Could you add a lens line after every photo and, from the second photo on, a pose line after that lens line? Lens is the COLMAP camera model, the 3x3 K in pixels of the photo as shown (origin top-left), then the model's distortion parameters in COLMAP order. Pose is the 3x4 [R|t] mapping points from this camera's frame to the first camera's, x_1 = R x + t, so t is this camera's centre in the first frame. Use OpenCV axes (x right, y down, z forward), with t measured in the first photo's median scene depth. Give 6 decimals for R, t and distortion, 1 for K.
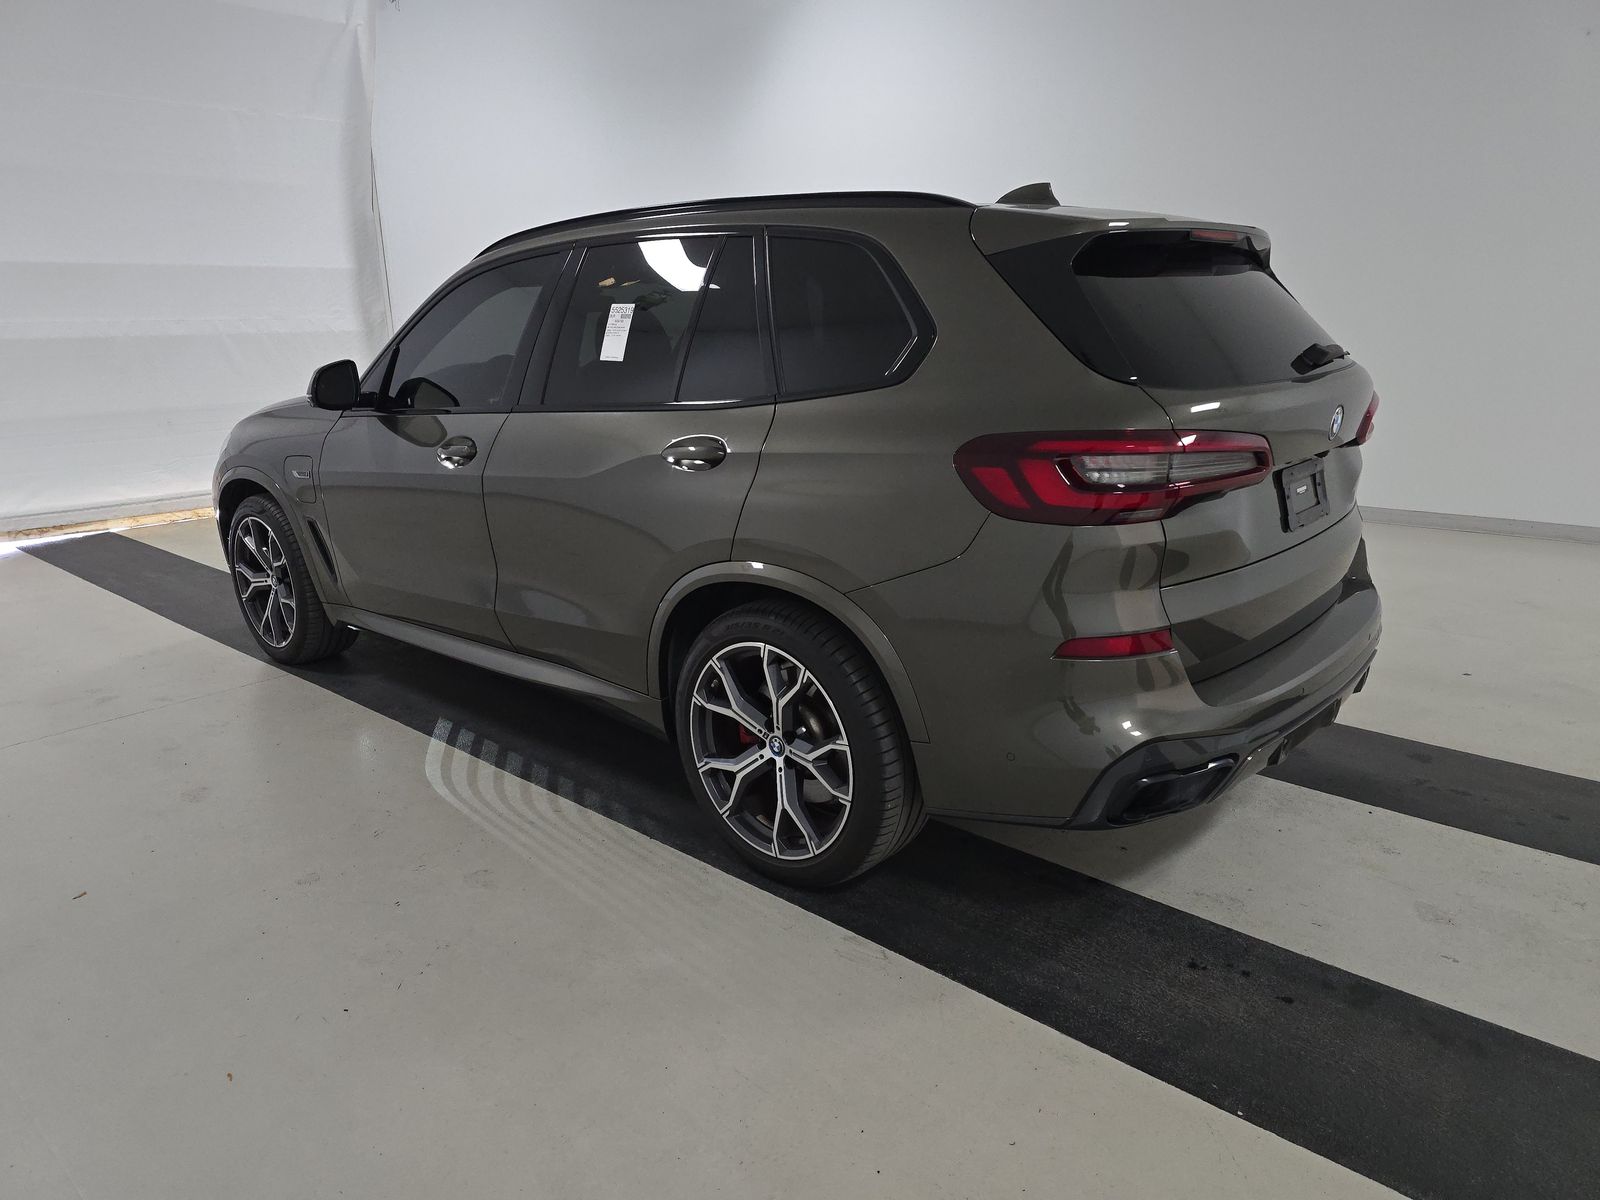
lens RADIAL K [[1068.7, 0, 800.3], [0, 1068.7, 592.7], [0, 0, 1]] dist [0.008032, -0.002078]
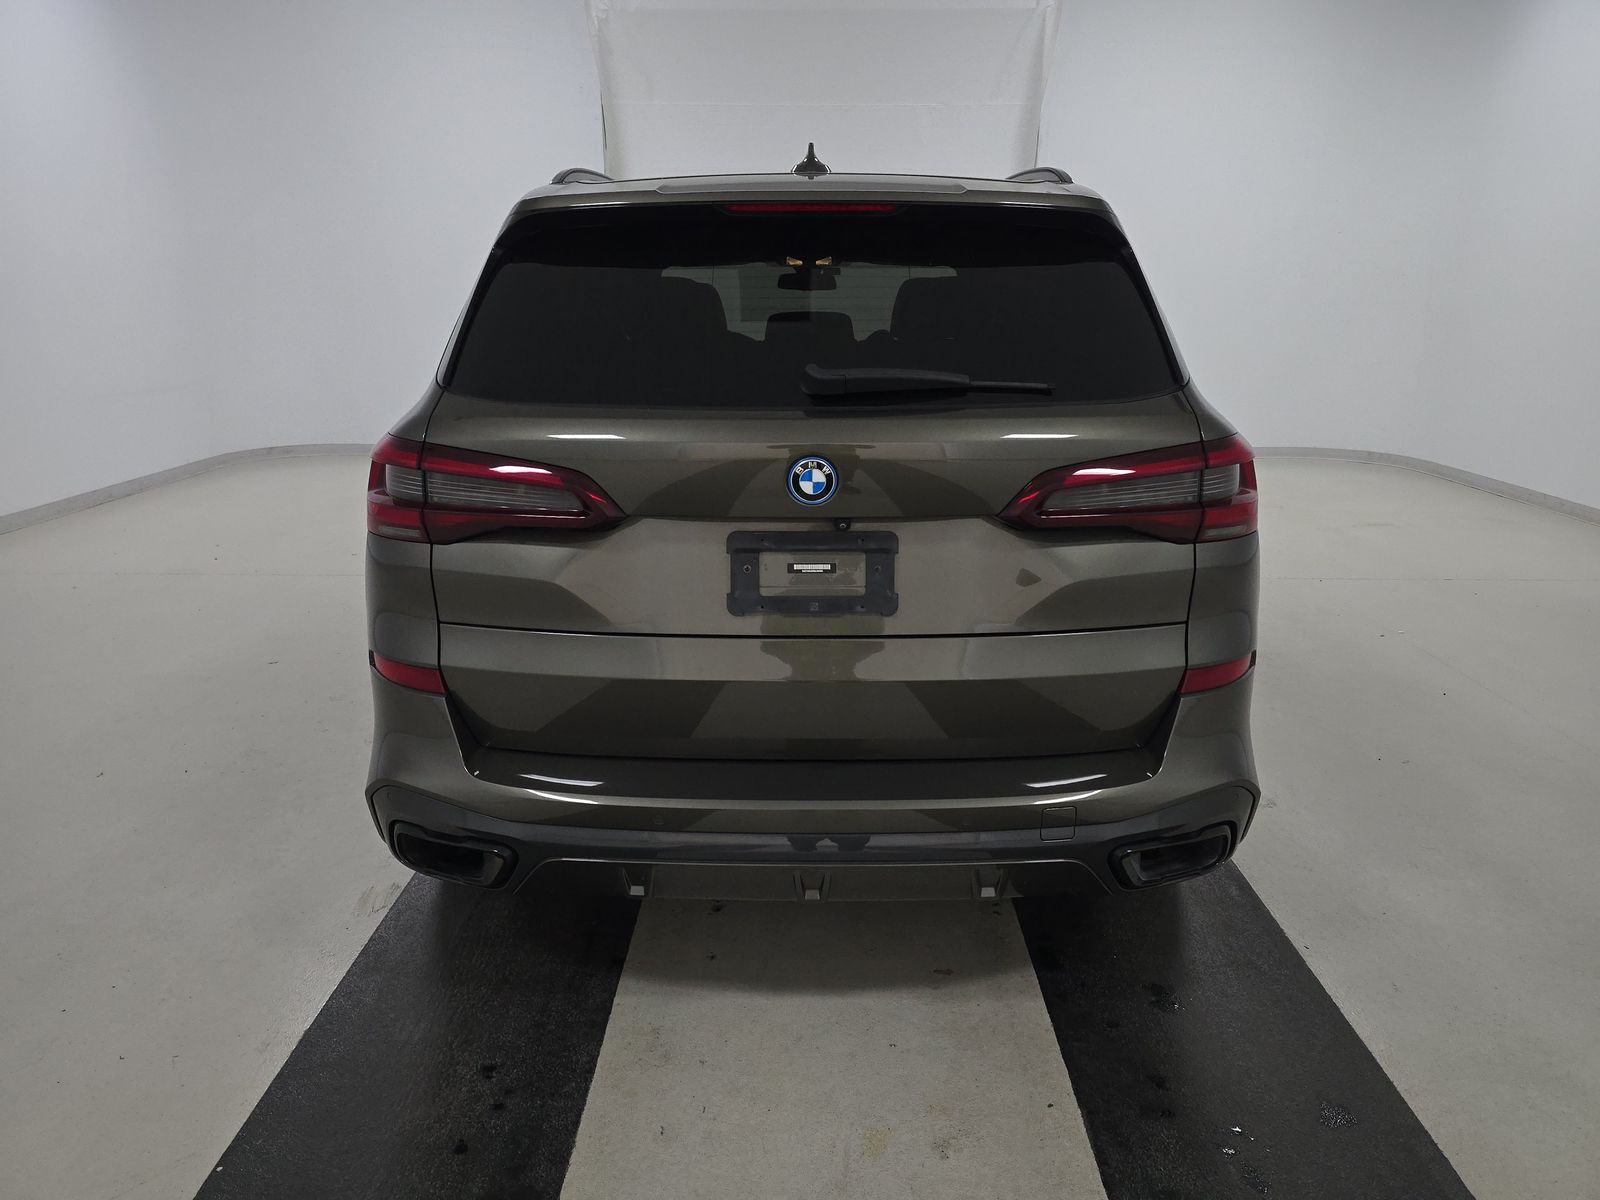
lens RADIAL K [[1068.7, 0, 798.9], [0, 1068.7, 595.8], [0, 0, 1]] dist [0.008032, -0.002078]
pose [[0.666812, 0.224107, -0.710731, 0.894117], [-0.204776, 0.972101, 0.114399, -0.143807], [0.716540, 0.069258, 0.694100, 0.468789]]
